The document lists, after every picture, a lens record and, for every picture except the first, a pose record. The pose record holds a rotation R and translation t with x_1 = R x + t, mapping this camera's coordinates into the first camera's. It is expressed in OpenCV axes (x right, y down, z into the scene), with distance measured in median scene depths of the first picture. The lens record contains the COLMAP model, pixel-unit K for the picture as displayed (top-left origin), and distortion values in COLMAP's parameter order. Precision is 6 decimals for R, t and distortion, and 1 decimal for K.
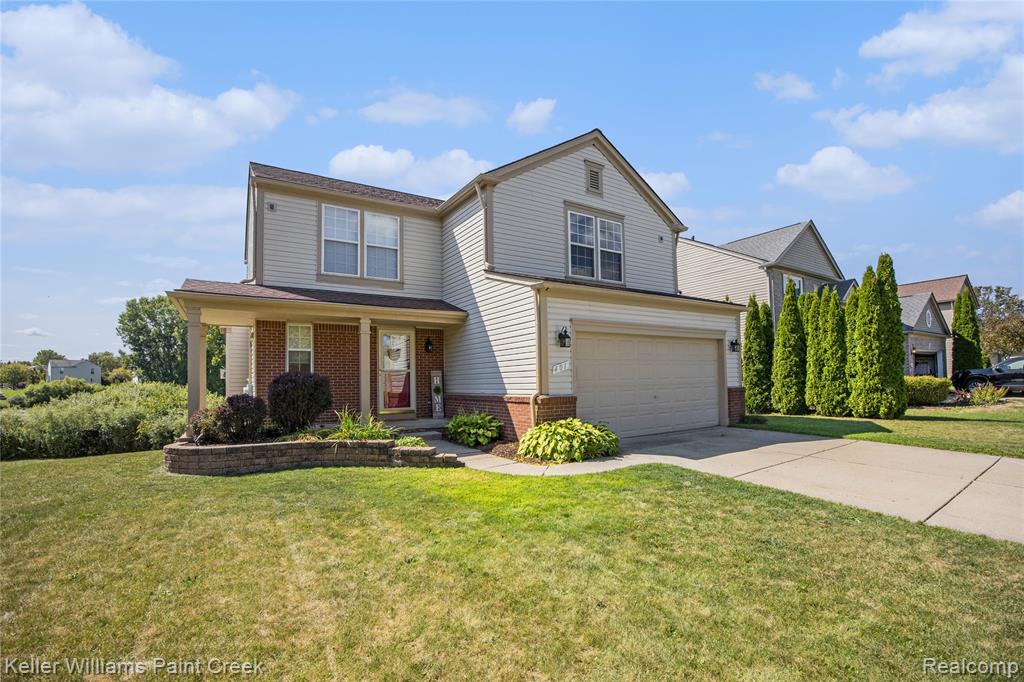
lens RADIAL K [[480.5, 0, 584.4], [0, 480.5, 347.9], [0, 0, 1]] dist [-0.056316, 0.000267]
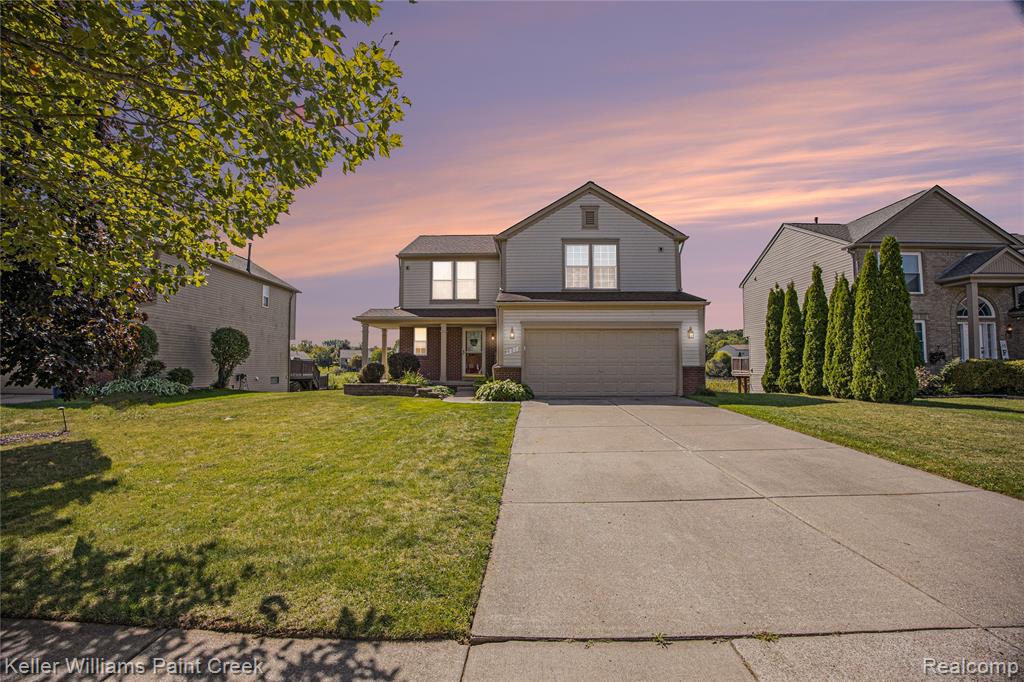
lens RADIAL K [[448.4, 0, 550.7], [0, 448.4, 347.1], [0, 0, 1]] dist [-0.043761, 0.000076]
pose [[0.838162, -0.002468, -0.545416, 0.717198], [0.022358, 0.999305, 0.029836, -0.013138], [0.544963, -0.037202, 0.837634, -0.209732]]
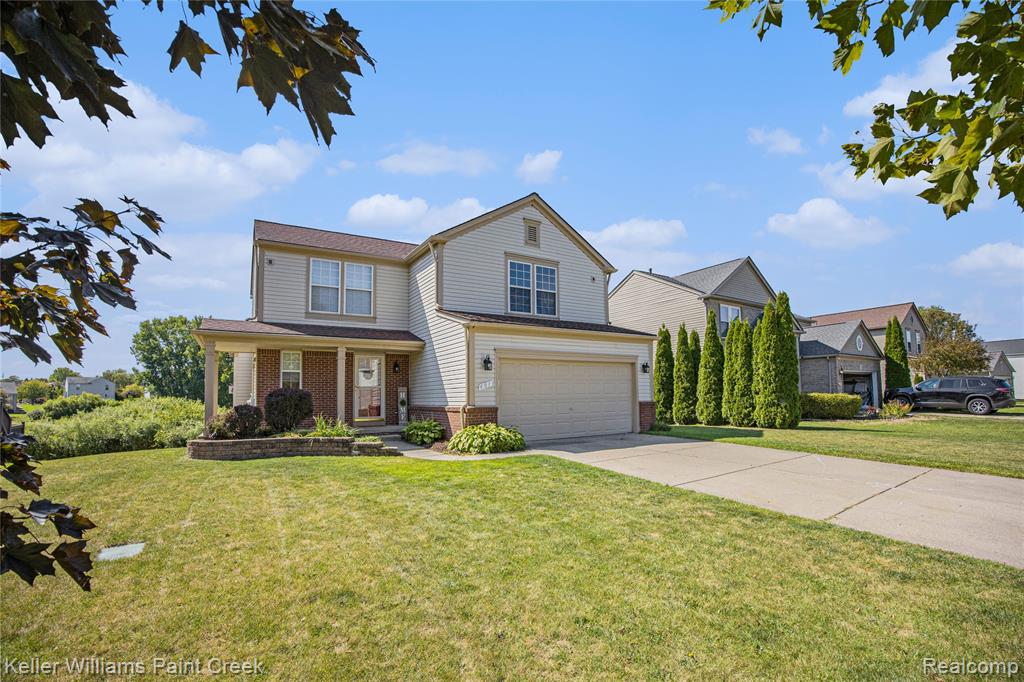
lens RADIAL K [[457.9, 0, 579.8], [0, 457.9, 360.1], [0, 0, 1]] dist [-0.047585, 0.000158]
pose [[0.999994, 0.002137, 0.002591, 0.157384], [-0.002103, 0.999909, -0.013362, -0.009582], [-0.002620, 0.013357, 0.999907, -0.201342]]
